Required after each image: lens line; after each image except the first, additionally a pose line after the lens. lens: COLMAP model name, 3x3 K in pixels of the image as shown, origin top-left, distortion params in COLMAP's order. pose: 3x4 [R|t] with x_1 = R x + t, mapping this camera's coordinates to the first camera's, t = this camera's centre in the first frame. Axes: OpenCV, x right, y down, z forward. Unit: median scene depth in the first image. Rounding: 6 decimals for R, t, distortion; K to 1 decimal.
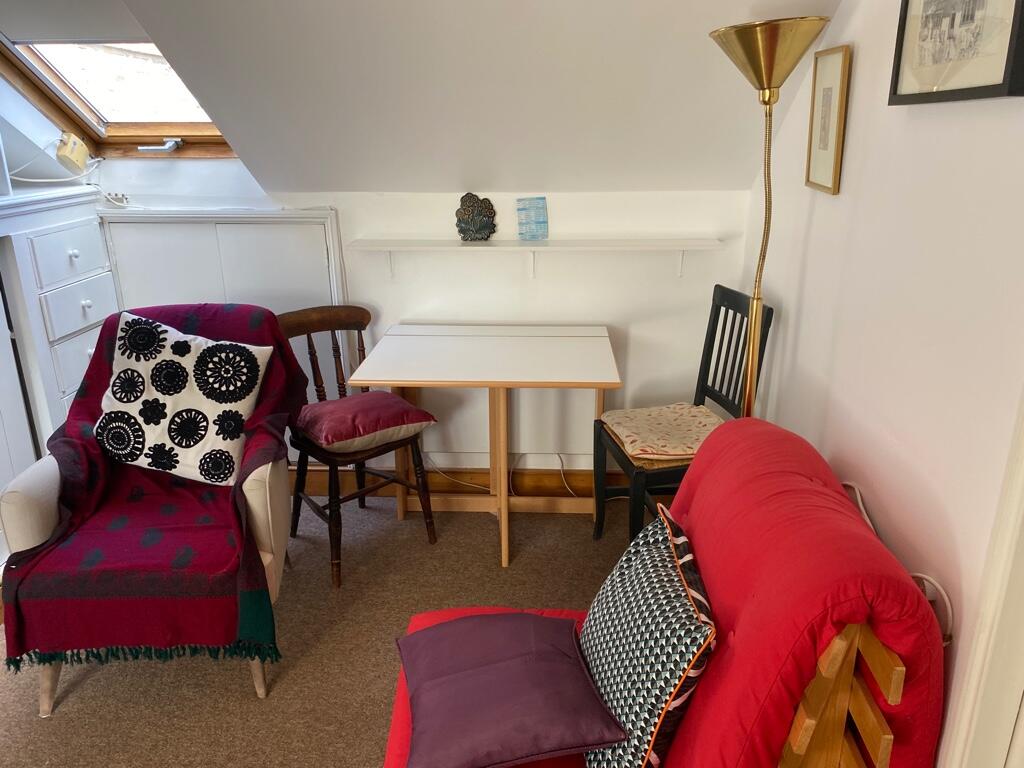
lens RADIAL K [[772.6, 0, 514.0], [0, 772.6, 388.1], [0, 0, 1]] dist [0.032284, -0.041249]
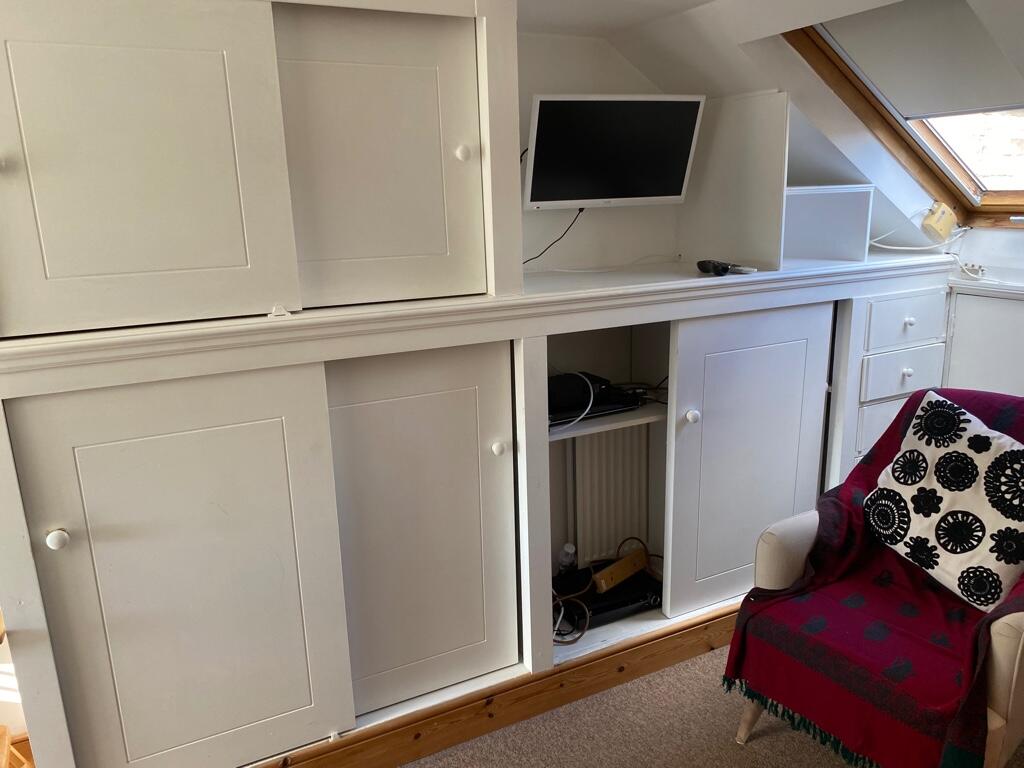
lens RADIAL K [[772.6, 0, 516.9], [0, 772.6, 386.6], [0, 0, 1]] dist [0.032284, -0.041249]
pose [[0.507728, 0.200600, -0.837837, 0.033922], [-0.255461, 0.963831, 0.075957, -0.046572], [0.822771, 0.175469, 0.540610, 0.074004]]
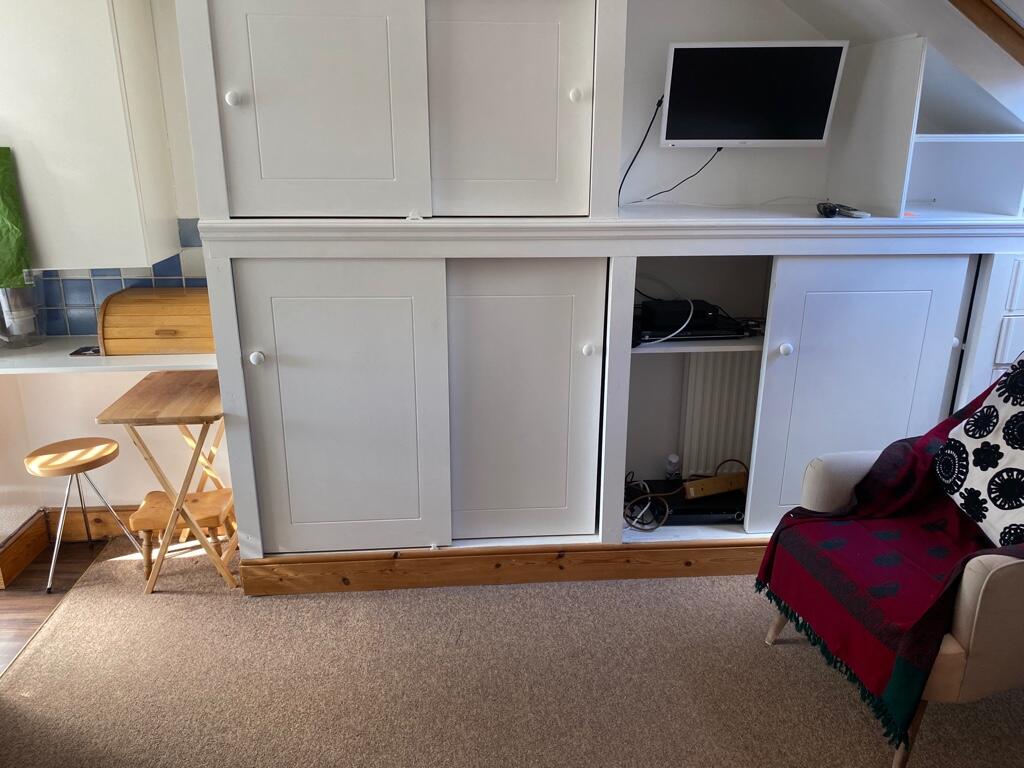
lens RADIAL K [[772.6, 0, 513.1], [0, 772.6, 382.0], [0, 0, 1]] dist [0.032284, -0.041249]
pose [[0.136943, 0.303799, -0.942843, 0.299928], [-0.325405, 0.912785, 0.246850, -0.093578], [0.935606, 0.273002, 0.223857, 0.233323]]
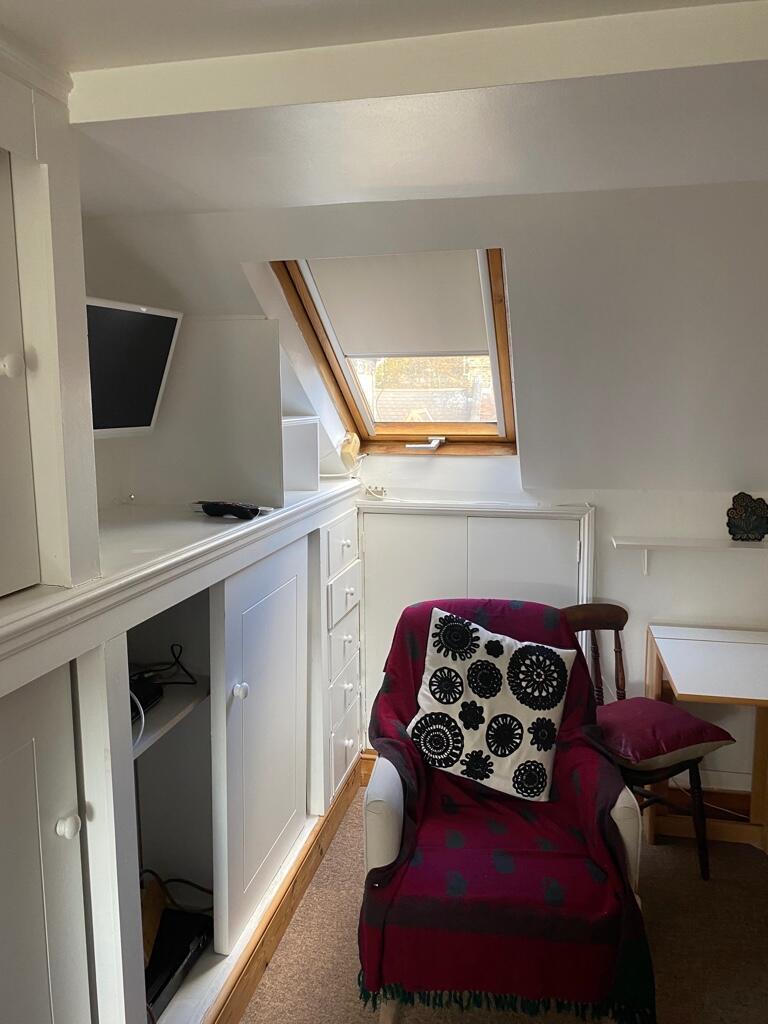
lens RADIAL K [[772.6, 0, 377.2], [0, 772.6, 497.2], [0, 0, 1]] dist [0.032284, -0.041249]
pose [[0.985366, 0.019924, -0.169285, -0.414285], [-0.053926, 0.978572, -0.198720, -0.036474], [0.161698, 0.204941, 0.965325, -0.004018]]
